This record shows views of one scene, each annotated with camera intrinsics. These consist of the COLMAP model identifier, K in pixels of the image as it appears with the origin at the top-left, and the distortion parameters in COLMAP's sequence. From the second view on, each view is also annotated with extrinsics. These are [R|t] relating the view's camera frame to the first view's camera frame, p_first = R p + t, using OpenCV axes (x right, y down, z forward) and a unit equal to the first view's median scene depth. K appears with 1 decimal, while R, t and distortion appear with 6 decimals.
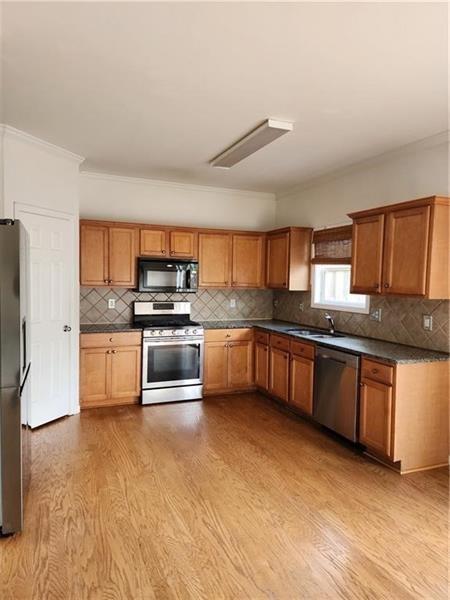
lens RADIAL K [[401.3, 0, 216.1], [0, 401.3, 298.5], [0, 0, 1]] dist [0.024136, -0.001583]
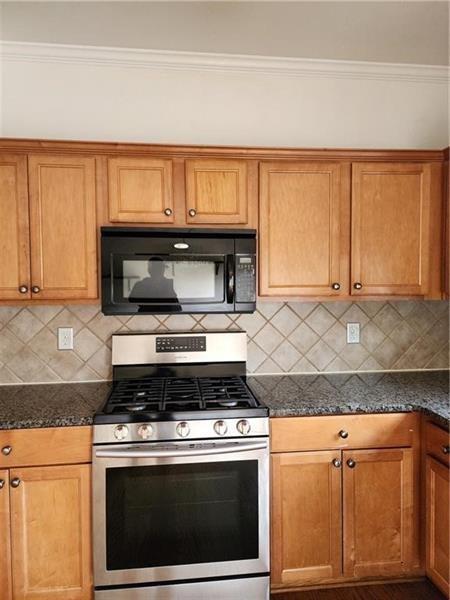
lens RADIAL K [[401.3, 0, 216.1], [0, 401.3, 298.5], [0, 0, 1]] dist [0.024136, -0.001583]
pose [[0.960554, -0.014328, -0.277723, 0.024022], [0.011876, 0.999874, -0.010509, -0.025032], [0.277838, 0.006796, 0.960604, 0.617855]]
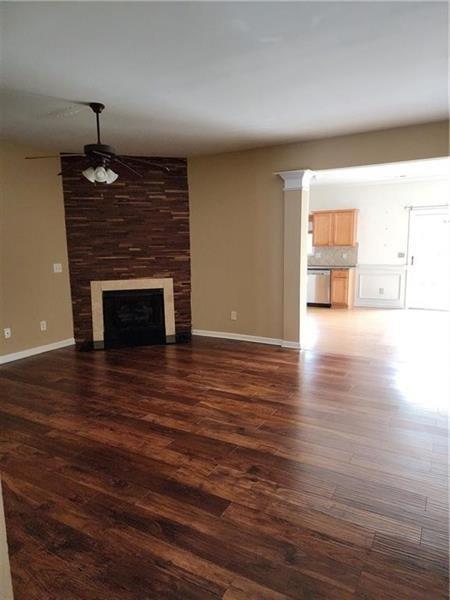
lens RADIAL K [[401.3, 0, 216.1], [0, 401.3, 298.5], [0, 0, 1]] dist [0.024136, -0.001583]
pose [[0.793615, -0.112312, 0.597964, -1.195109], [0.059656, 0.992443, 0.107229, 0.003260], [-0.605488, -0.049426, 0.794318, -0.400815]]
